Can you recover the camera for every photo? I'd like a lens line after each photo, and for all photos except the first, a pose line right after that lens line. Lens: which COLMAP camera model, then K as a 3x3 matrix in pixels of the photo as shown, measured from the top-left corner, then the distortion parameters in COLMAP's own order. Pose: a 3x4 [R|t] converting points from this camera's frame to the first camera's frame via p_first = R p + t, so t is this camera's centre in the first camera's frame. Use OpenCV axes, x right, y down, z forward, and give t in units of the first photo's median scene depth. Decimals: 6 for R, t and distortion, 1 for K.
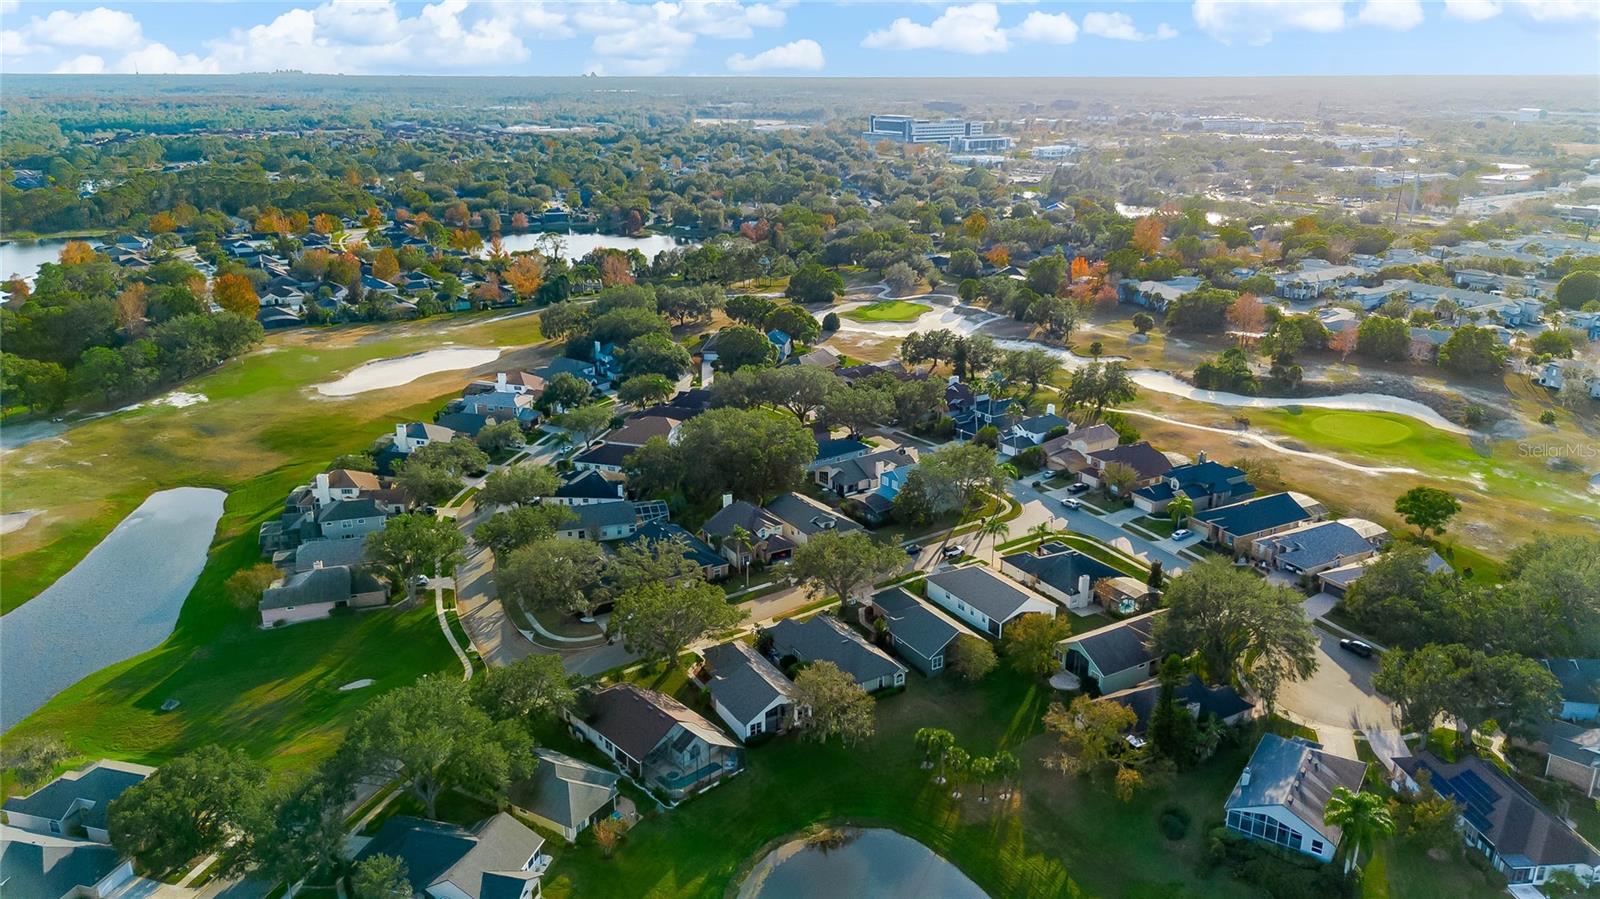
lens RADIAL K [[1138.5, 0, 809.8], [0, 1138.5, 449.2], [0, 0, 1]] dist [0.063163, -0.081078]
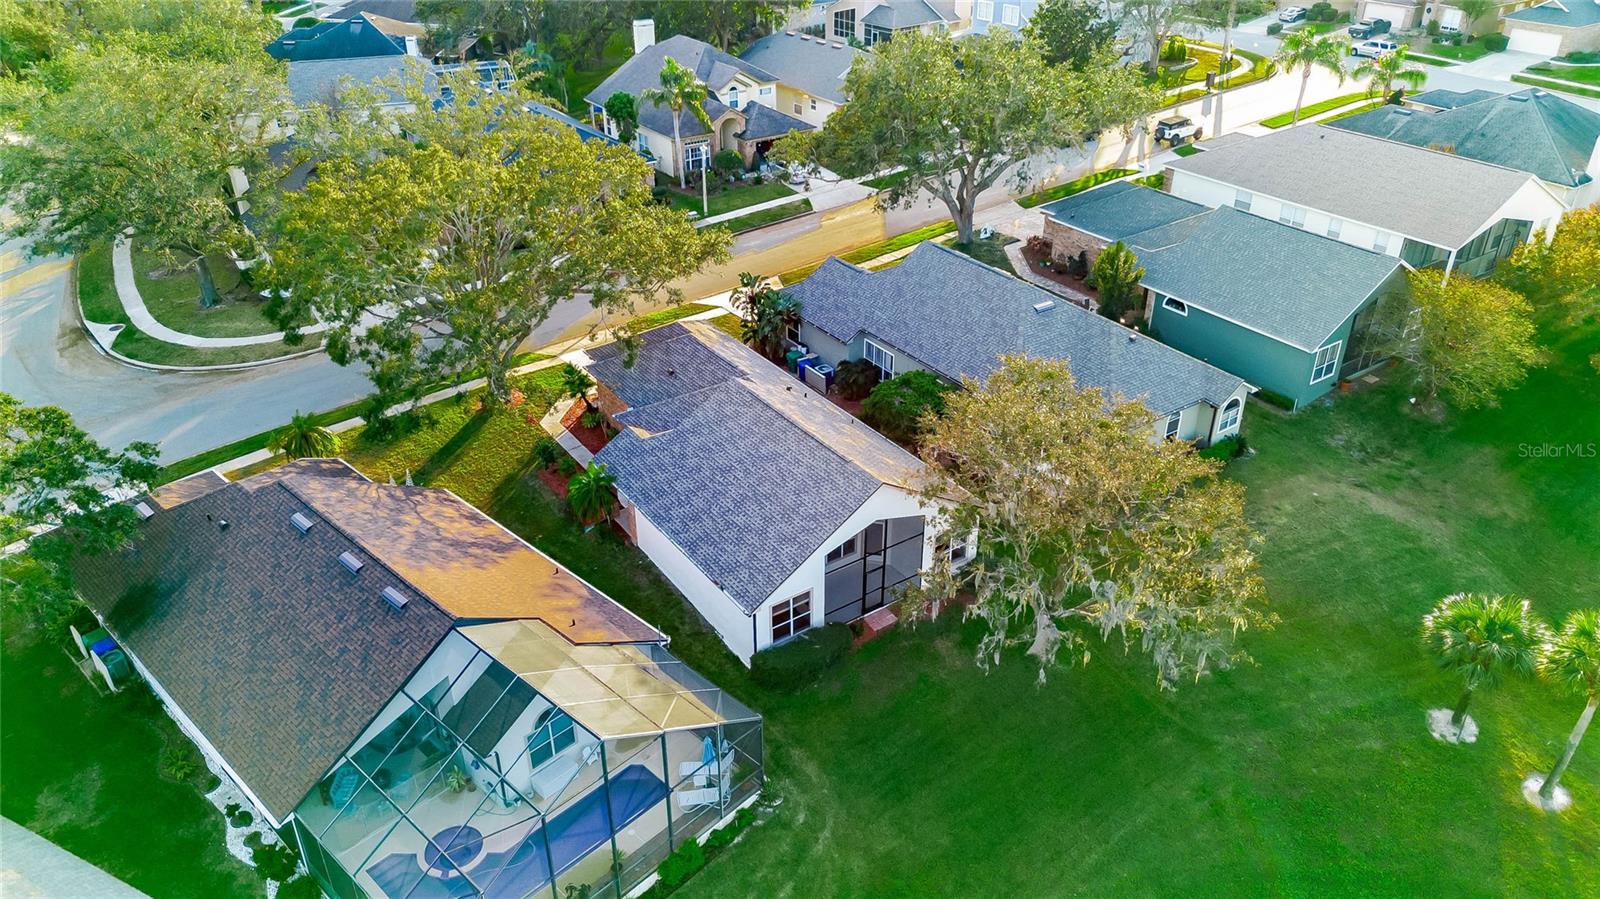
lens RADIAL K [[1138.5, 0, 809.8], [0, 1138.5, 449.2], [0, 0, 1]] dist [0.063163, -0.081078]
pose [[0.997694, -0.033000, 0.059318, -0.054241], [0.020054, 0.978162, 0.206876, 0.146061], [-0.064850, -0.205209, 0.976567, 0.716623]]
